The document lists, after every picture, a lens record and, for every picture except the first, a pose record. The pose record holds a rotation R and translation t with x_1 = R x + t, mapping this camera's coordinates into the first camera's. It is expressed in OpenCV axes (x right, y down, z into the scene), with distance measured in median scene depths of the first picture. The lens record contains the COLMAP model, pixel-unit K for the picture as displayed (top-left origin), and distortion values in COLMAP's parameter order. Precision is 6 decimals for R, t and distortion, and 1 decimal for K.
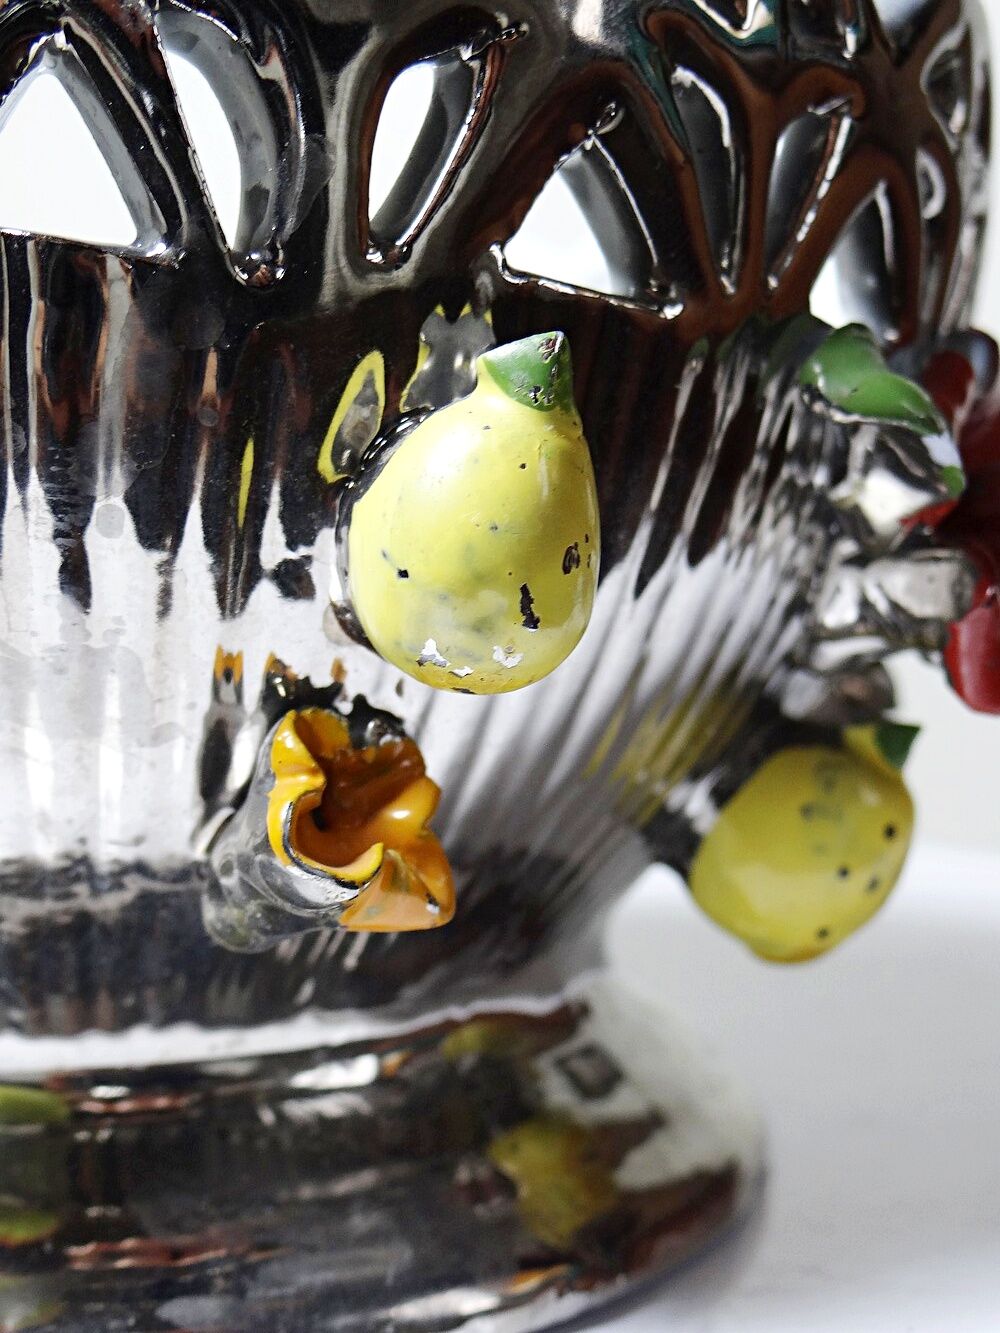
lens RADIAL K [[1707.3, 0, 500.0], [0, 1707.3, 666.5], [0, 0, 1]] dist [0.090574, 0.001239]
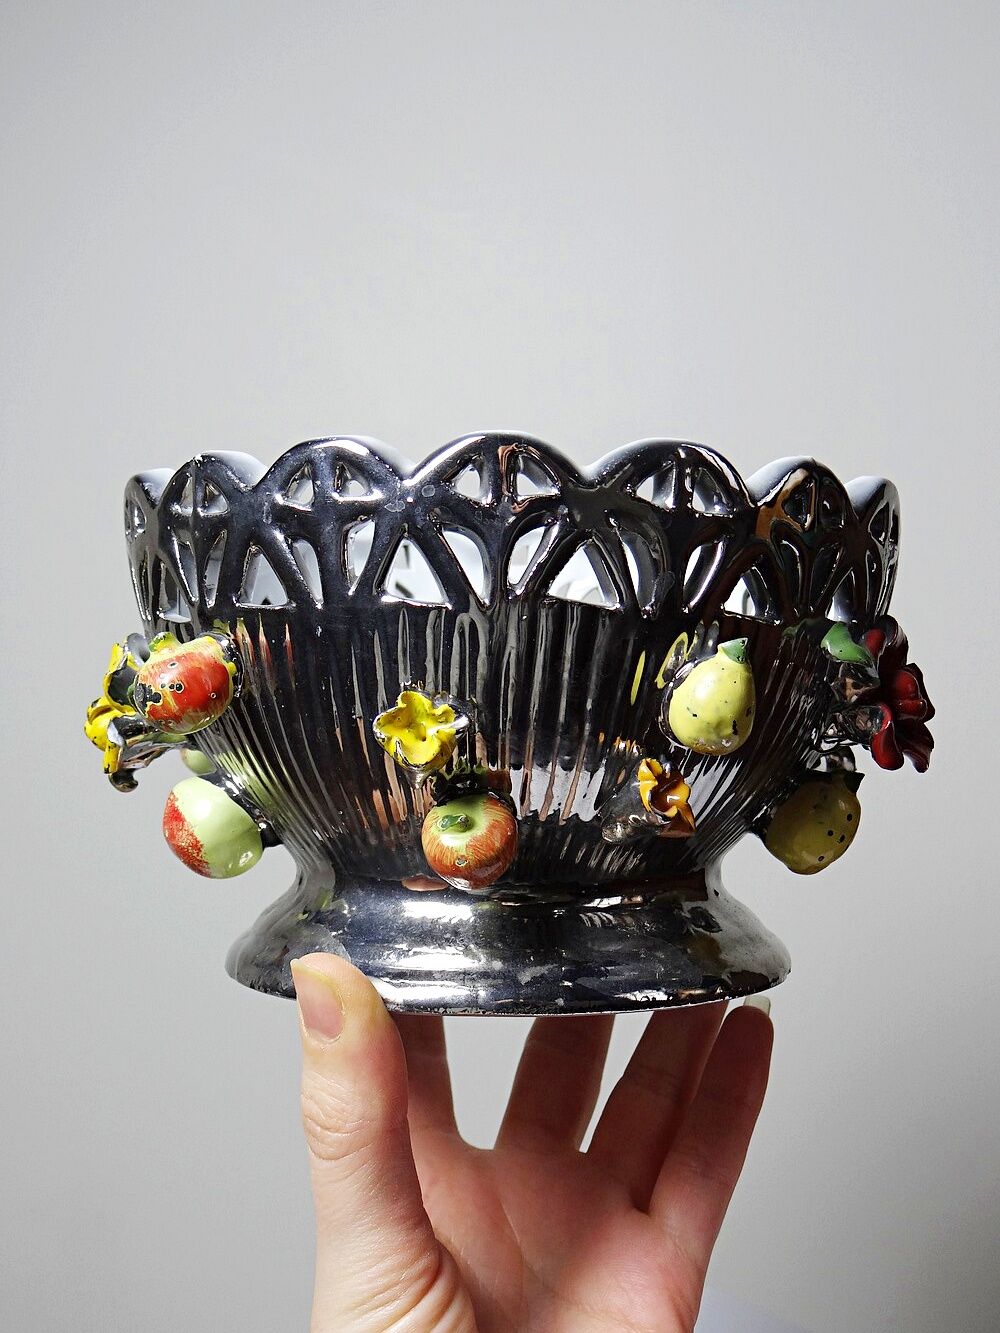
lens RADIAL K [[1689.7, 0, 500.0], [0, 1689.7, 666.5], [0, 0, 1]] dist [-0.034315, -0.004925]
pose [[0.999214, 0.037925, 0.011580, -0.362293], [-0.037491, 0.998664, -0.035571, -0.016759], [-0.012913, 0.035109, 0.999300, -1.657822]]
